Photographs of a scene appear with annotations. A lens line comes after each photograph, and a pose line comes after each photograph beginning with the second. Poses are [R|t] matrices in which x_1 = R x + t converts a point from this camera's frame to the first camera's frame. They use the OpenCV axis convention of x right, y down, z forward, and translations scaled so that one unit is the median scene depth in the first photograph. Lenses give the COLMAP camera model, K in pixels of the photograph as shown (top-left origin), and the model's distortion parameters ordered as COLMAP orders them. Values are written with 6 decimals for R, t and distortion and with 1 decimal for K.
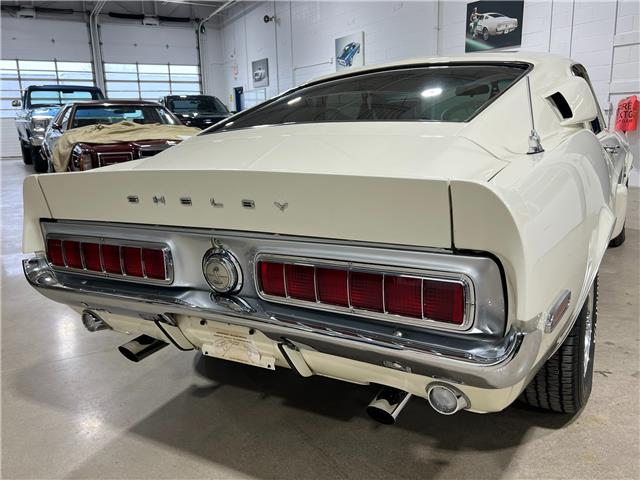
lens RADIAL K [[545.6, 0, 301.4], [0, 545.6, 234.6], [0, 0, 1]] dist [0.013373, 0.014848]
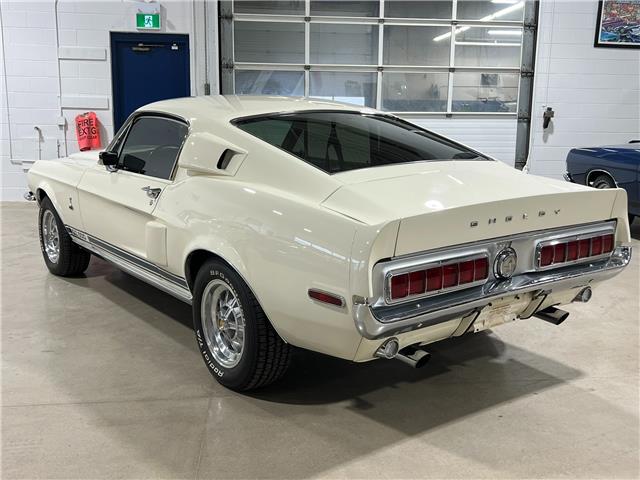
lens RADIAL K [[666.8, 0, 357.8], [0, 666.8, 241.4], [0, 0, 1]] dist [0.195947, -0.488721]
pose [[0.418354, -0.135232, 0.898161, -1.950731], [0.170348, 0.982989, 0.068658, -0.187302], [-0.892167, 0.124276, 0.434274, 0.542874]]
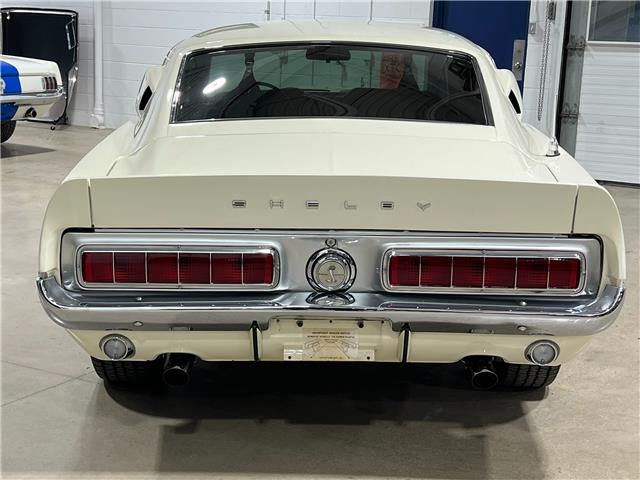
lens RADIAL K [[955.9, 0, 320.0], [0, 955.9, 240.0], [0, 0, 1]] dist [0.119489, -0.003434]
pose [[0.864325, -0.047035, 0.500729, -1.052990], [0.048421, 0.998775, 0.010235, -0.010335], [-0.500597, 0.015400, 0.865544, -0.555444]]
